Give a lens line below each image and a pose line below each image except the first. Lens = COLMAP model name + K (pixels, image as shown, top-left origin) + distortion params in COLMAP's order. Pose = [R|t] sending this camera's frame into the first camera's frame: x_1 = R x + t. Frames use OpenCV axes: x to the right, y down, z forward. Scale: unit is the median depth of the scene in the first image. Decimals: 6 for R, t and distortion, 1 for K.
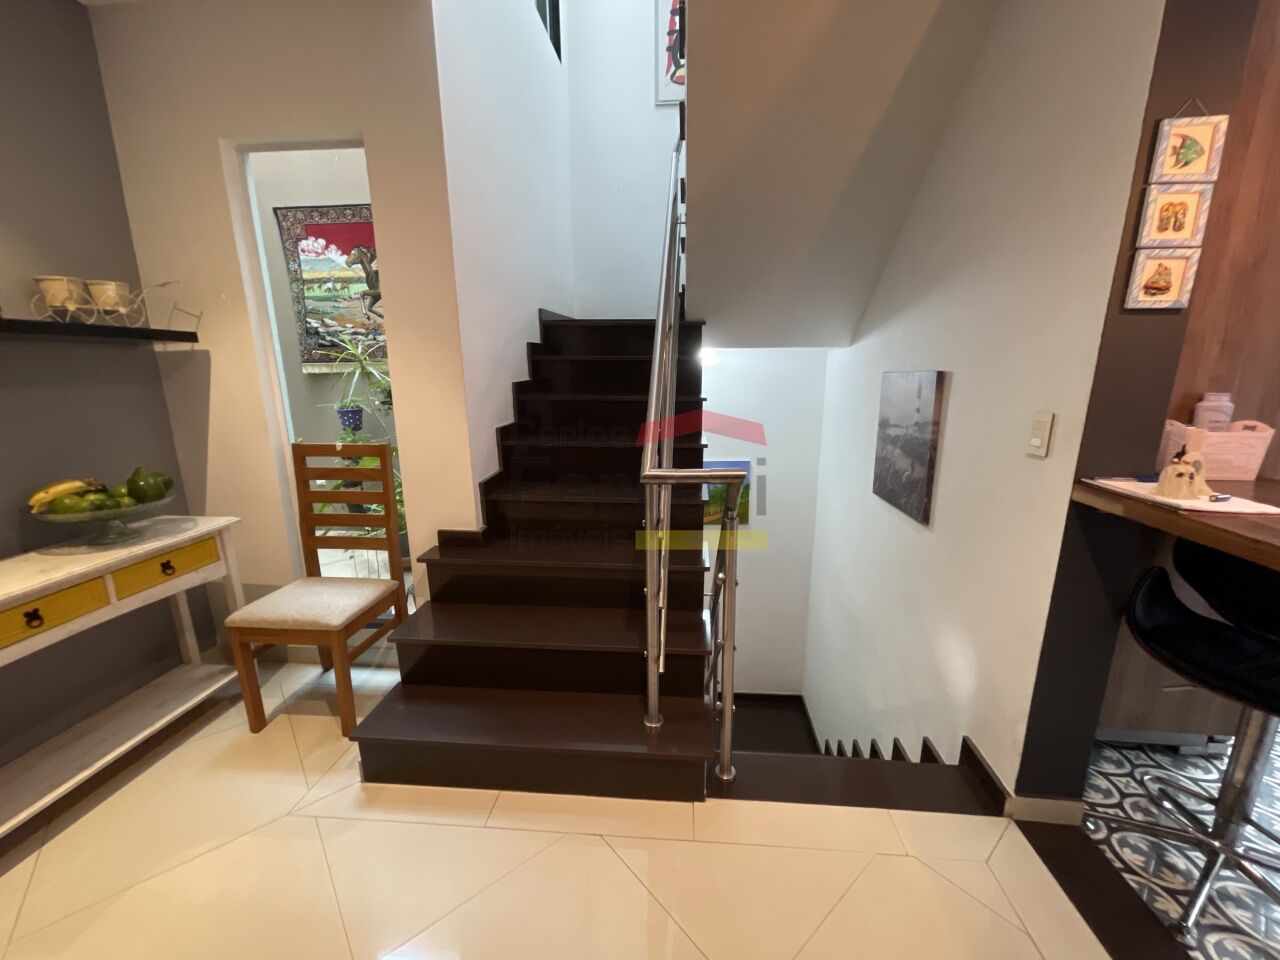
lens RADIAL K [[520.5, 0, 643.5], [0, 520.5, 485.4], [0, 0, 1]] dist [-0.002056, -0.000063]
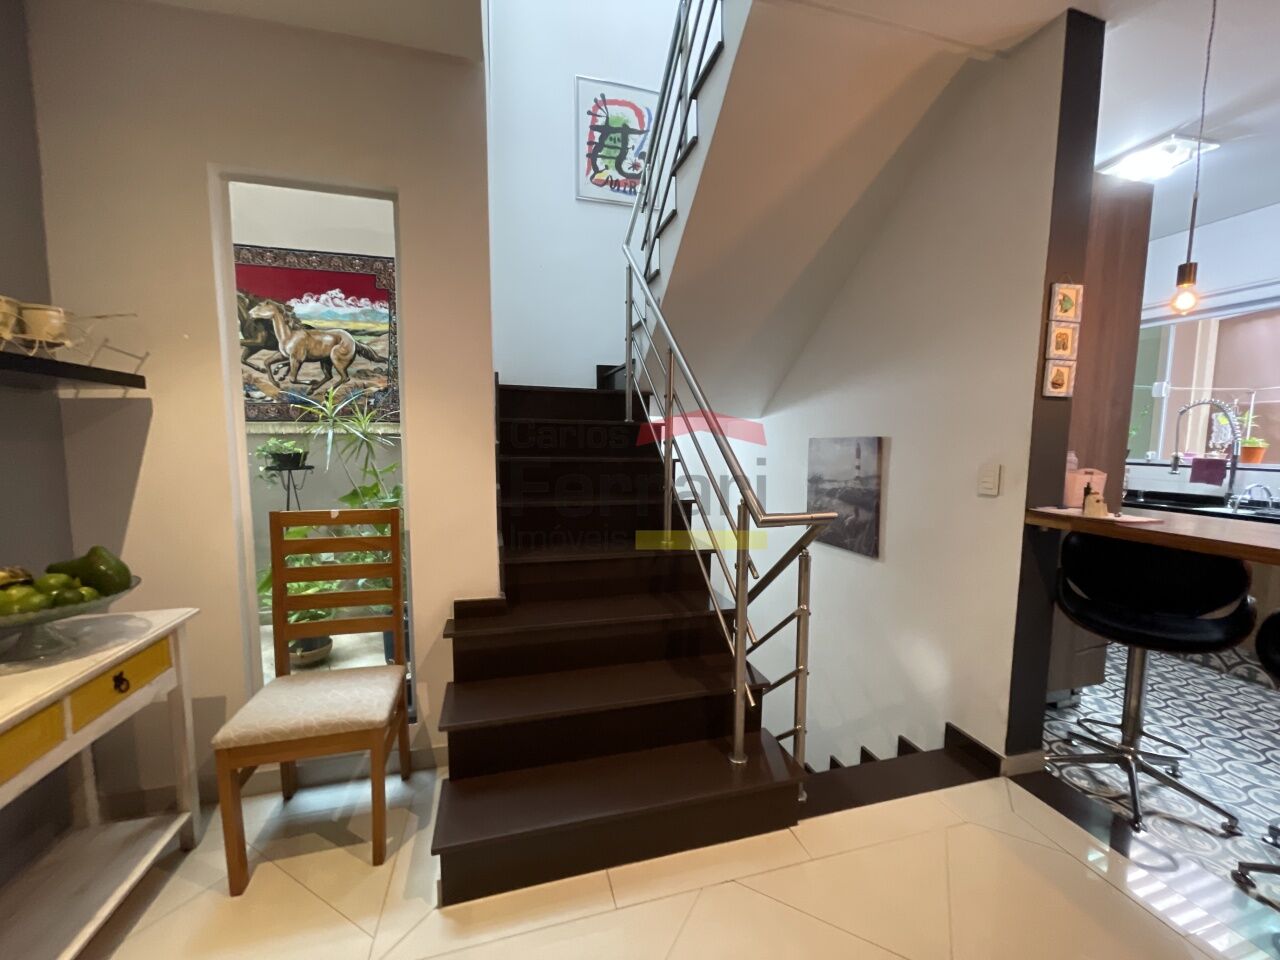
lens RADIAL K [[520.5, 0, 643.5], [0, 520.5, 485.4], [0, 0, 1]] dist [-0.002056, -0.000063]
pose [[0.934571, -0.019378, 0.355248, -0.483421], [0.065449, 0.990838, -0.118133, 0.016782], [-0.349704, 0.133655, 0.927277, 0.017336]]
